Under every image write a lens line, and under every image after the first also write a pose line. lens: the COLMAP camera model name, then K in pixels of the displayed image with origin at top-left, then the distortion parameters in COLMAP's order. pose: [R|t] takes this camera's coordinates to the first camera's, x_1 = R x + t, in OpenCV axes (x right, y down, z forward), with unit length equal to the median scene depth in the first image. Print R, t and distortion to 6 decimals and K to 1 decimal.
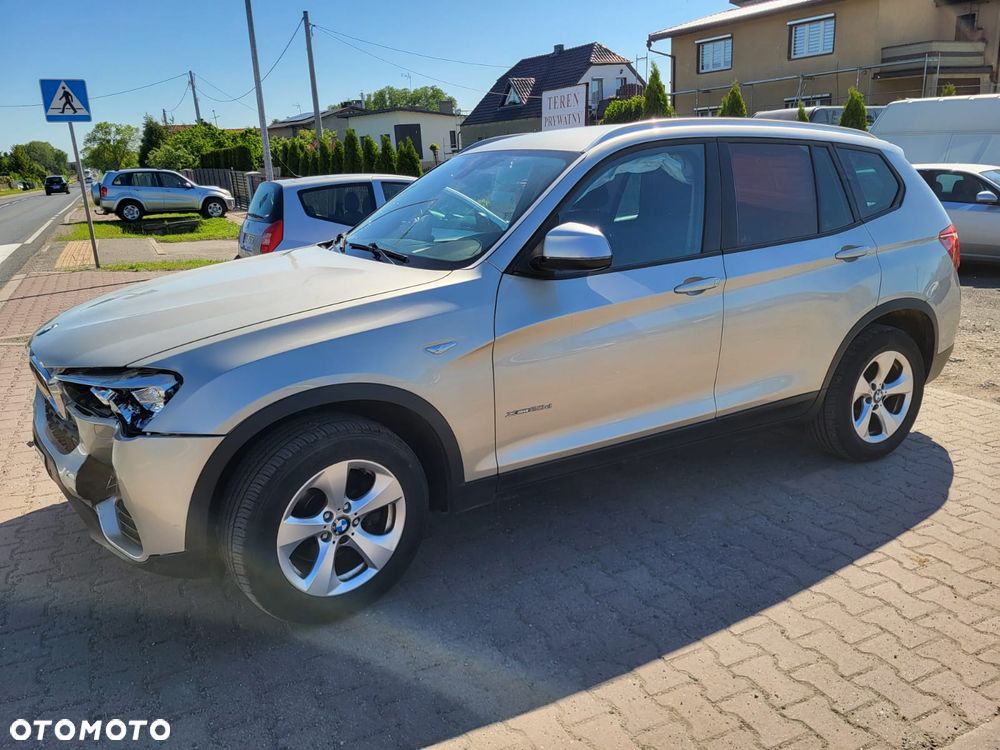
lens RADIAL K [[743.2, 0, 491.9], [0, 743.2, 372.5], [0, 0, 1]] dist [0.068884, -0.054582]
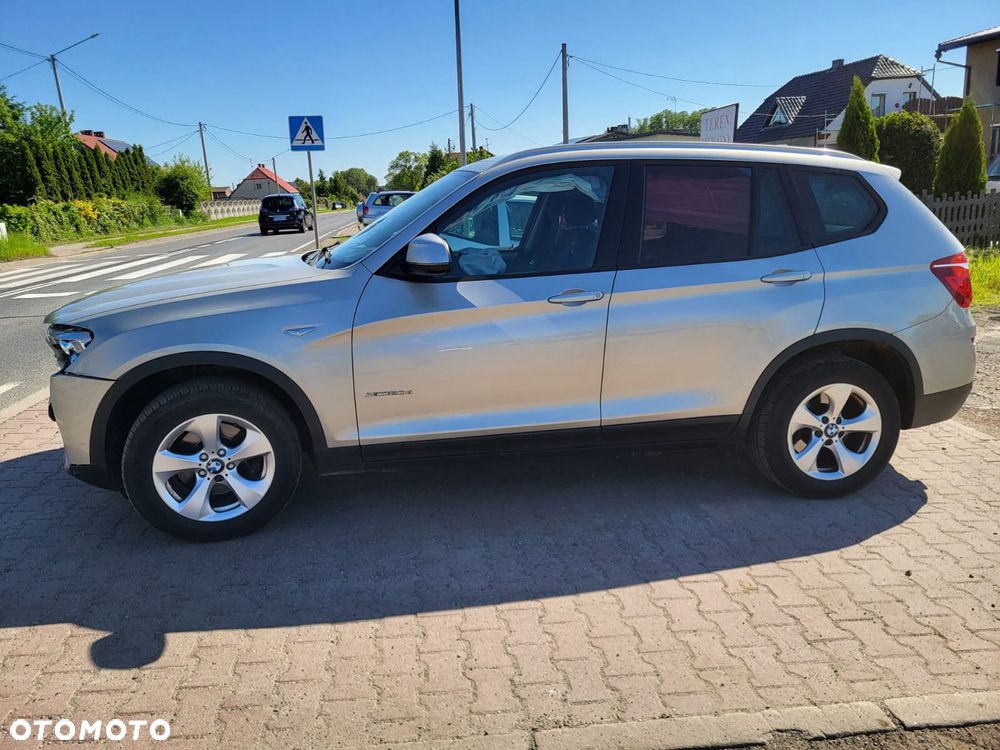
lens RADIAL K [[743.2, 0, 489.5], [0, 743.2, 369.1], [0, 0, 1]] dist [0.068884, -0.054582]
pose [[0.940374, 0.087034, -0.328818, 0.481412], [-0.097944, 0.995051, -0.016731, 0.014428], [0.325734, 0.047940, 0.944245, -0.033057]]
